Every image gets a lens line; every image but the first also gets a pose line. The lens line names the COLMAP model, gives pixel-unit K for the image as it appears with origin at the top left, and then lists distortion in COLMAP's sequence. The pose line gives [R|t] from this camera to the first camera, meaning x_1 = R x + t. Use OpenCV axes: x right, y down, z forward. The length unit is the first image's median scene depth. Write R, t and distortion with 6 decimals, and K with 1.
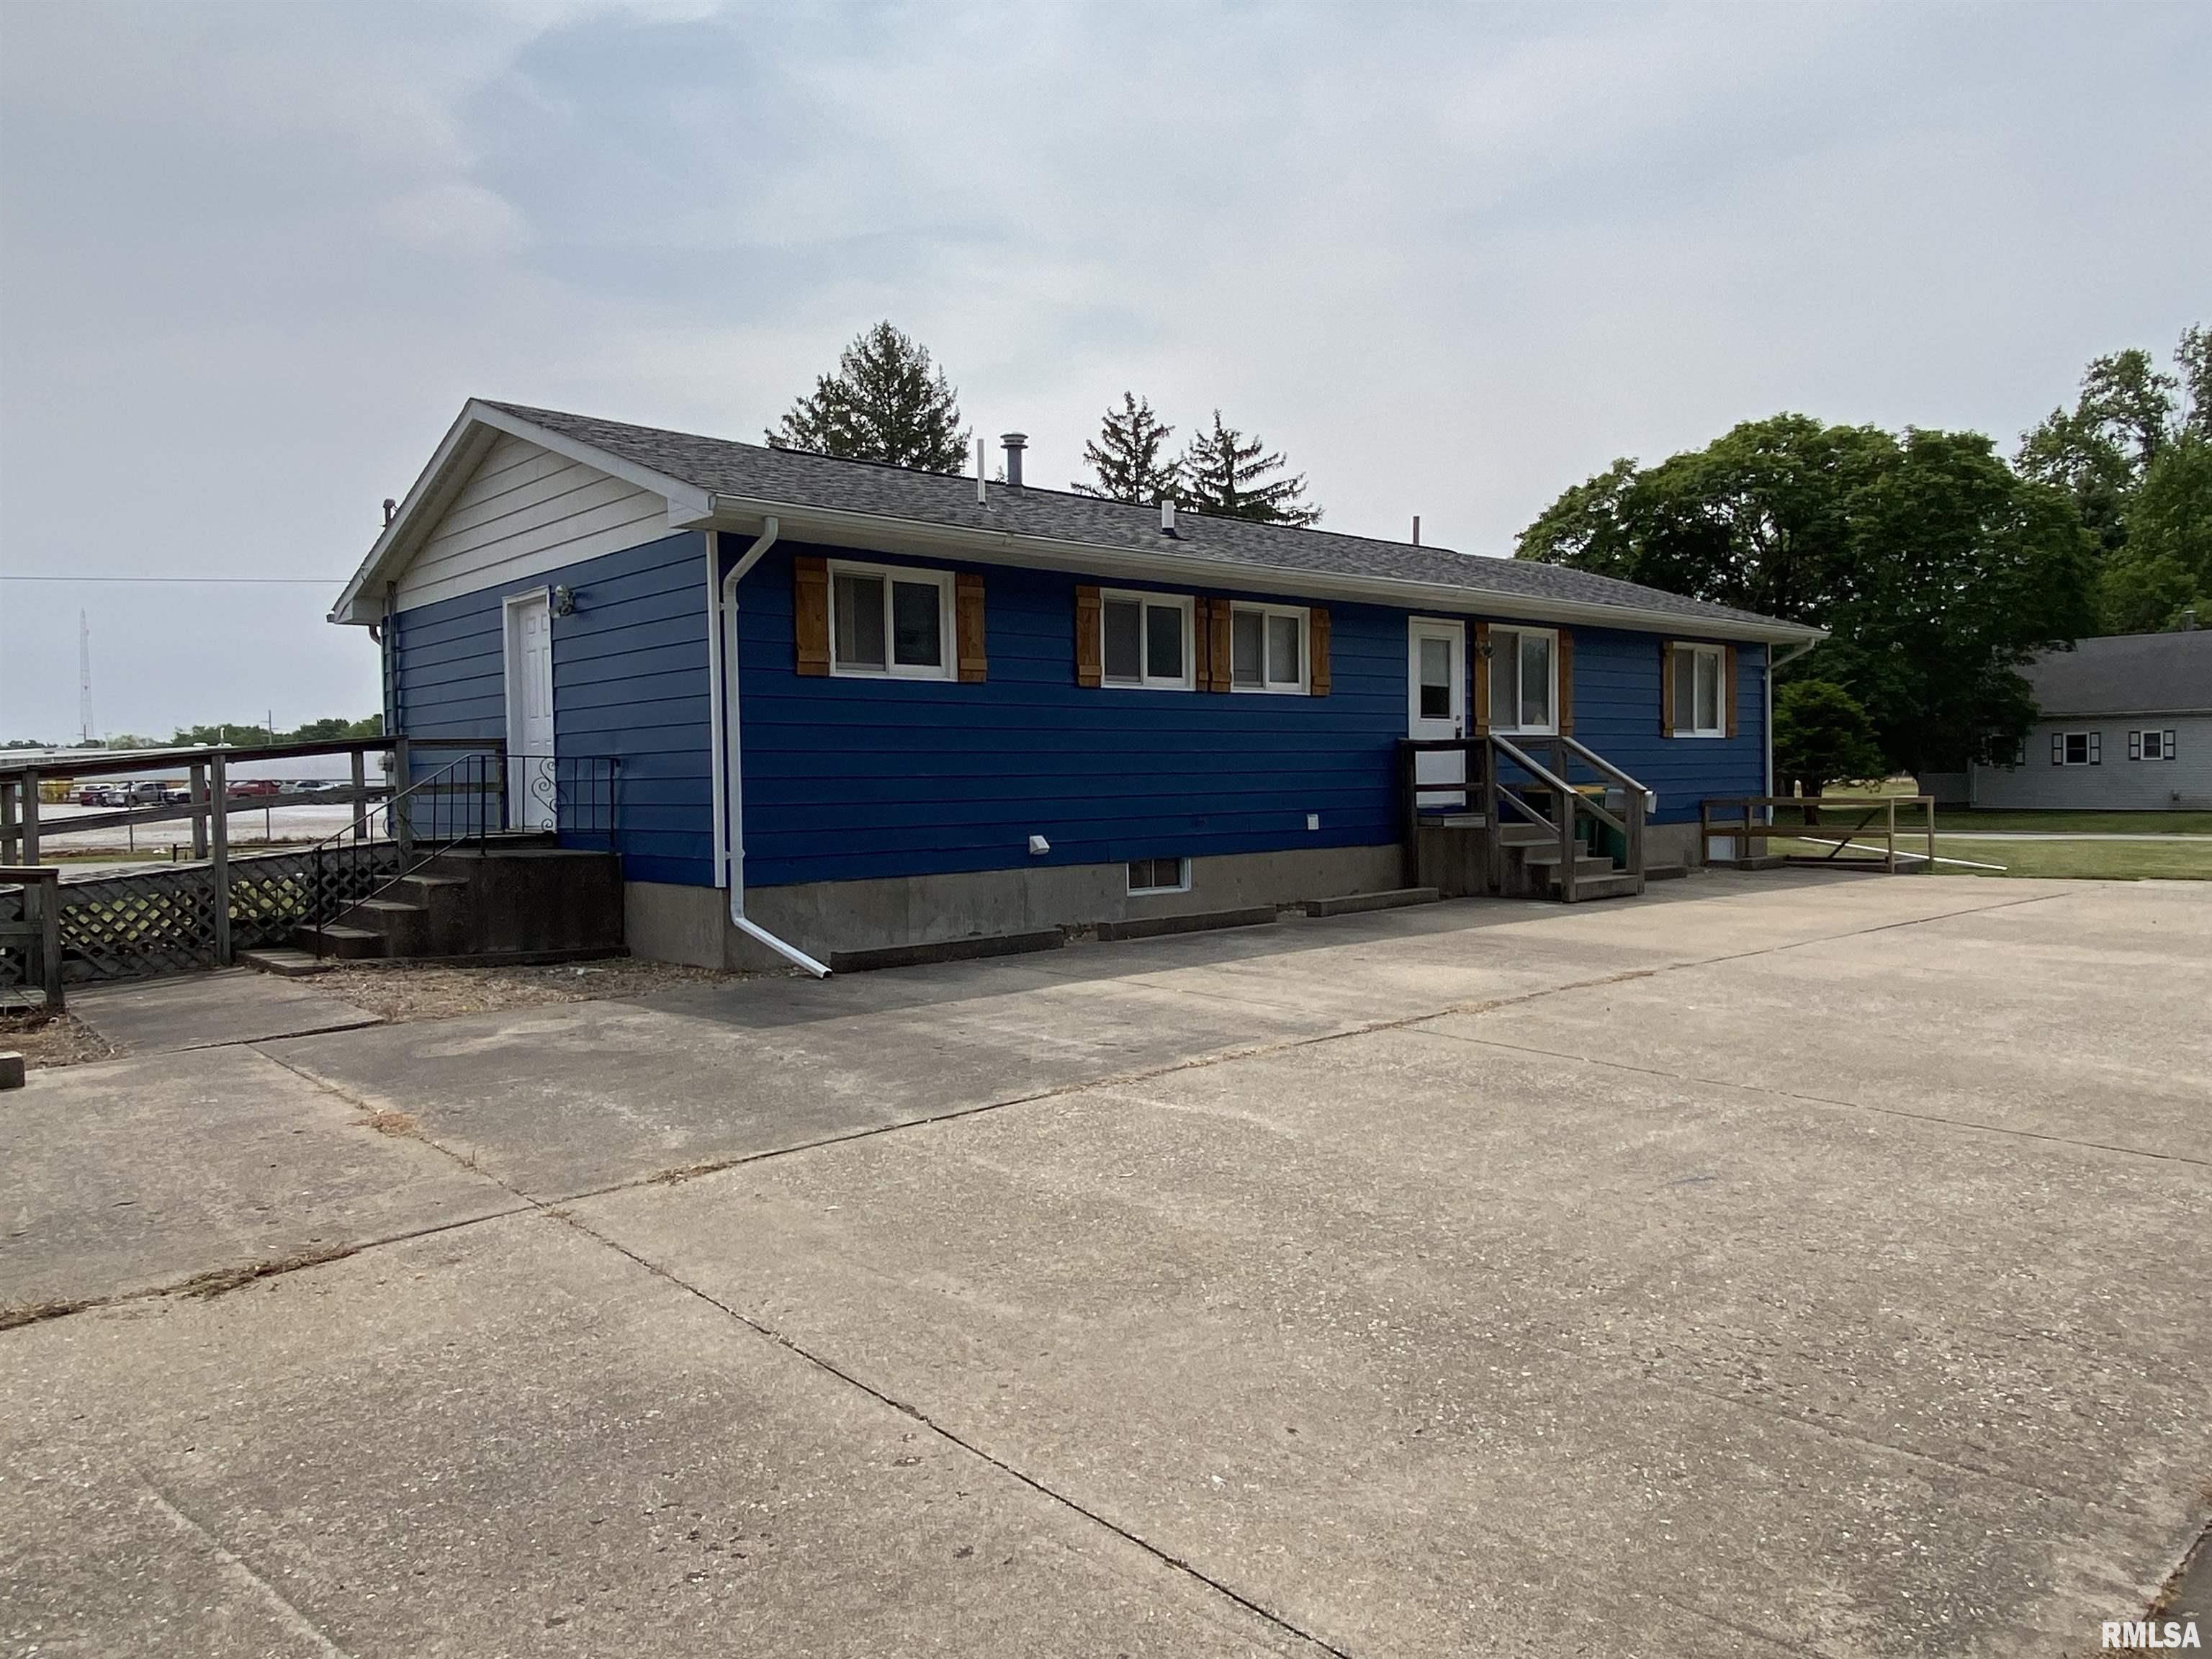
lens RADIAL K [[1490.3, 0, 1110.4], [0, 1490.3, 832.5], [0, 0, 1]] dist [0.024881, -0.009612]
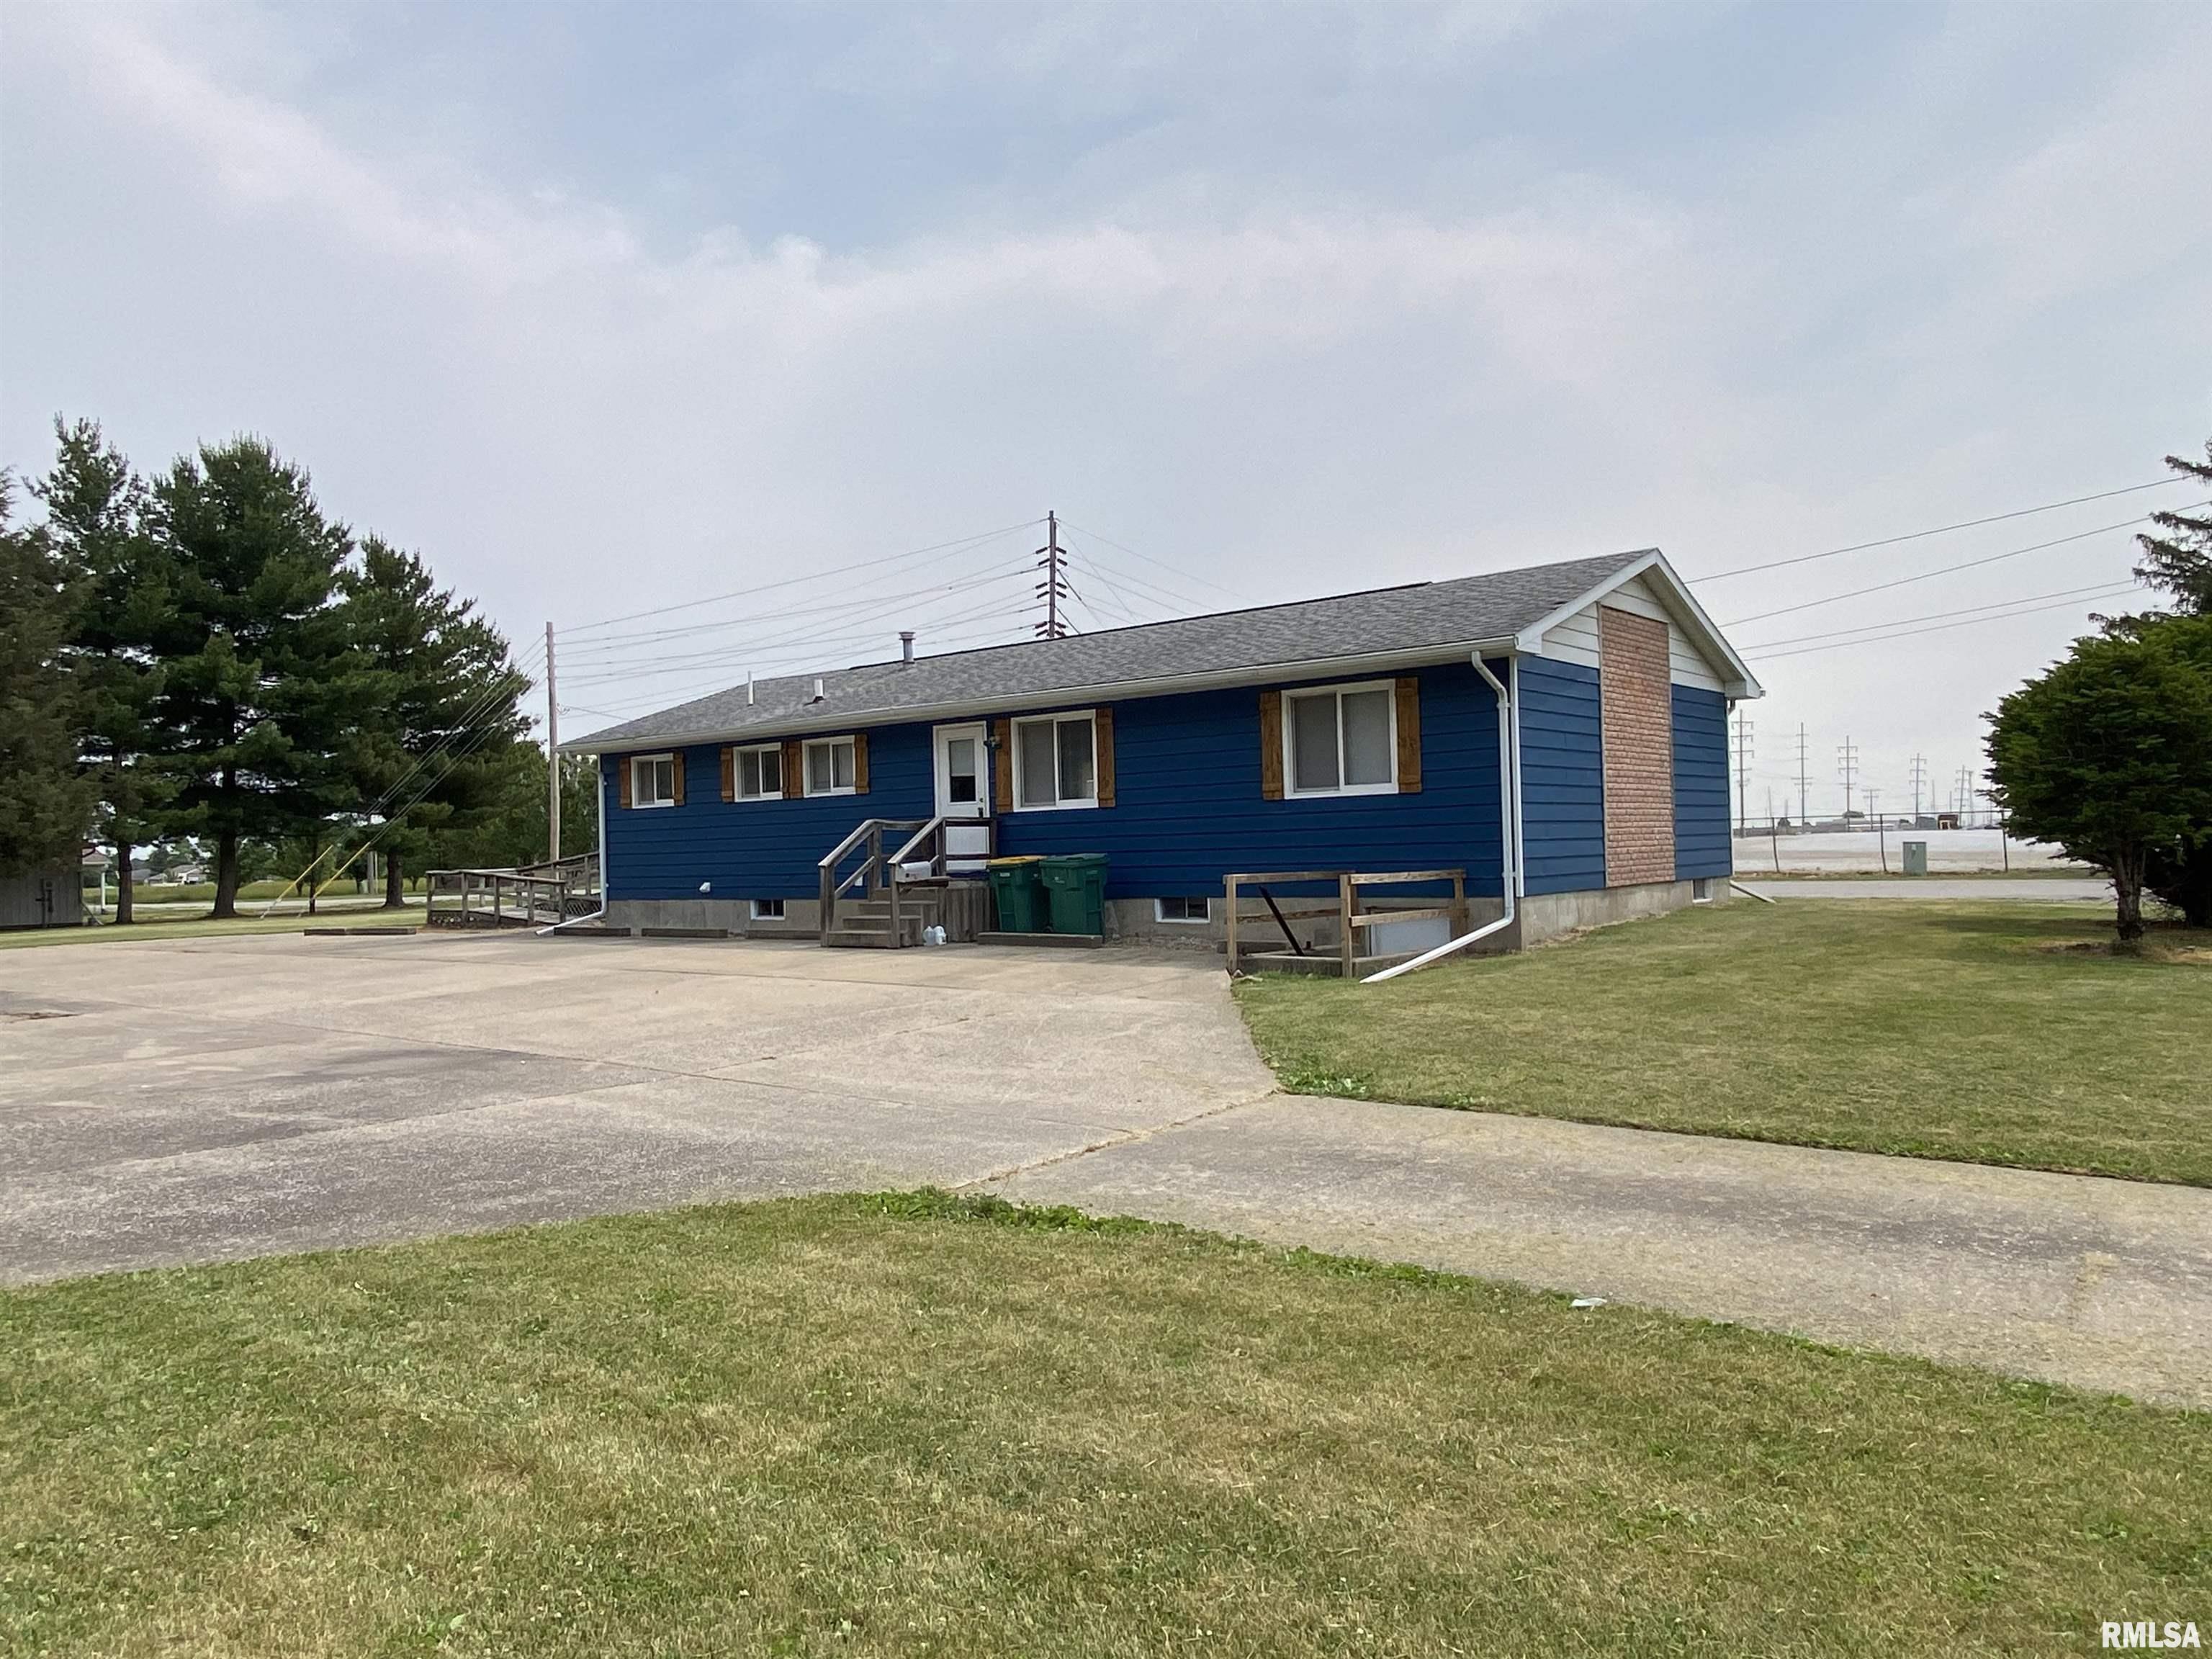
lens RADIAL K [[1490.3, 0, 1113.3], [0, 1490.3, 820.8], [0, 0, 1]] dist [0.024881, -0.009612]
pose [[0.170026, -0.007094, -0.985414, 1.736675], [-0.011629, 0.999890, -0.009205, -0.058883], [0.985371, 0.013025, 0.169925, 1.068686]]
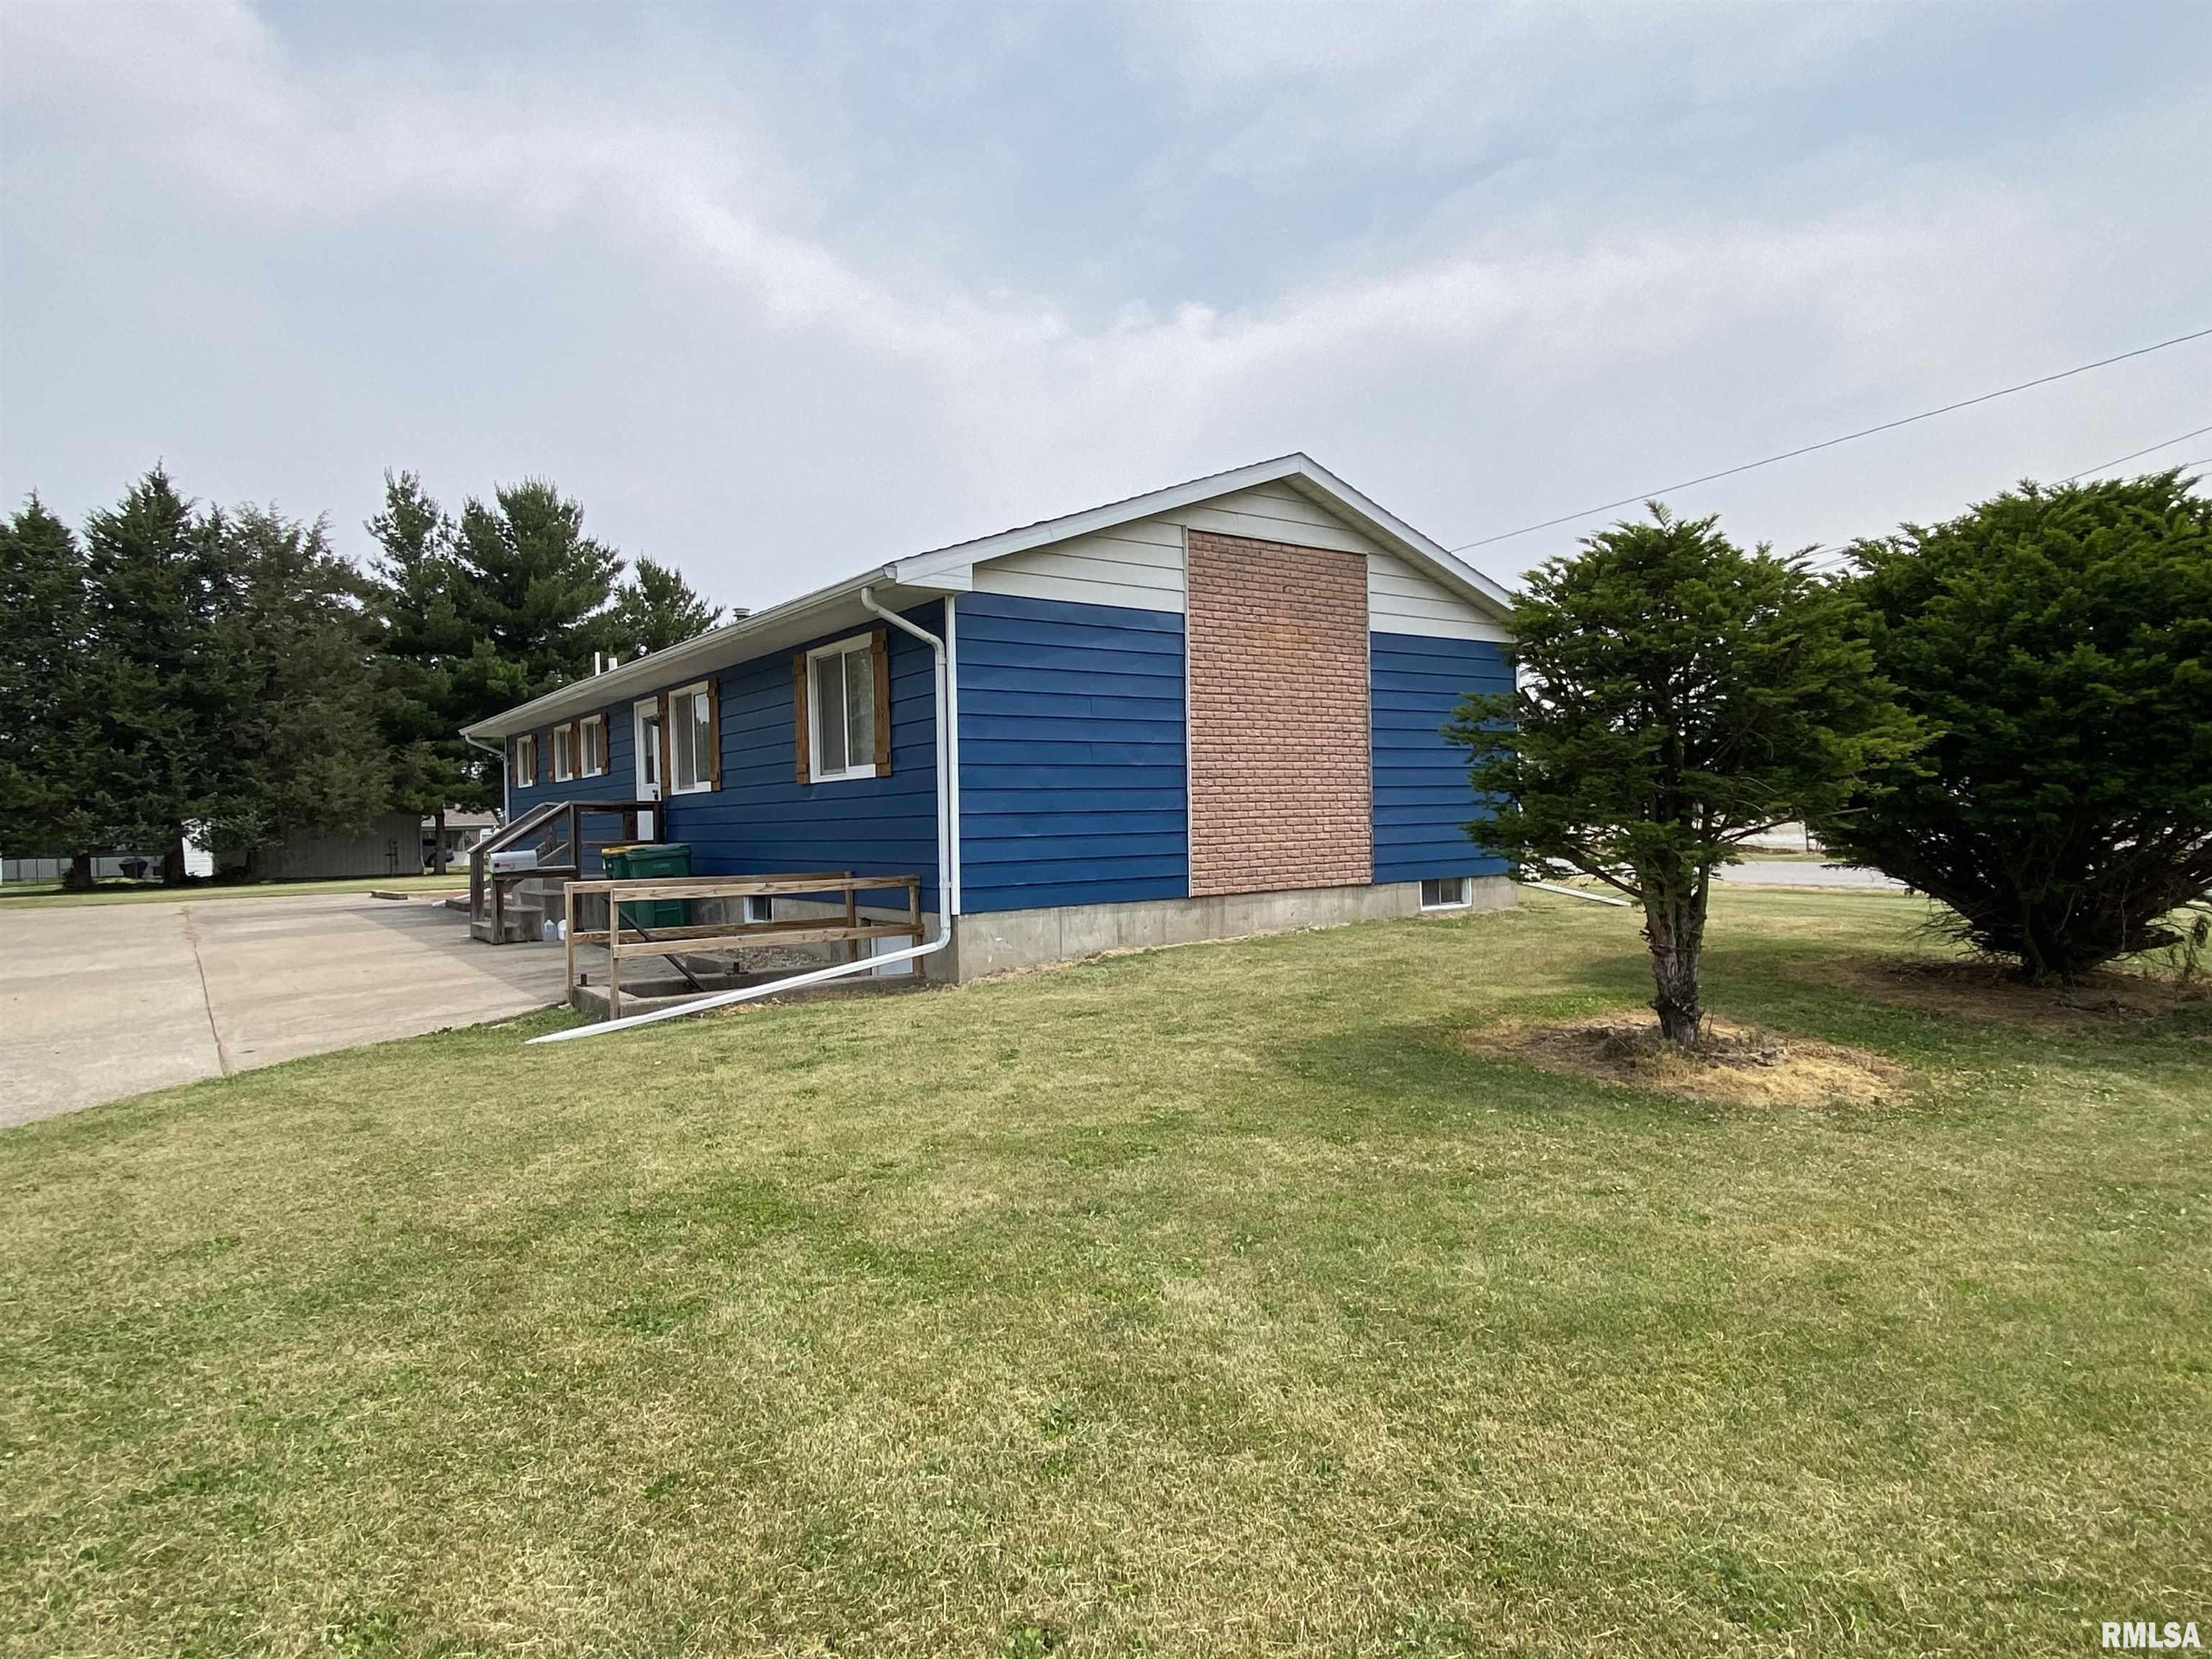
lens RADIAL K [[1251.6, 0, 1117.0], [0, 1251.6, 832.4], [0, 0, 1]] dist [0.034125, -0.024404]
pose [[-0.087770, 0.029849, -0.995693, 1.387493], [-0.010851, 0.999463, 0.030918, -0.085278], [0.996082, 0.013518, -0.087399, 1.709793]]
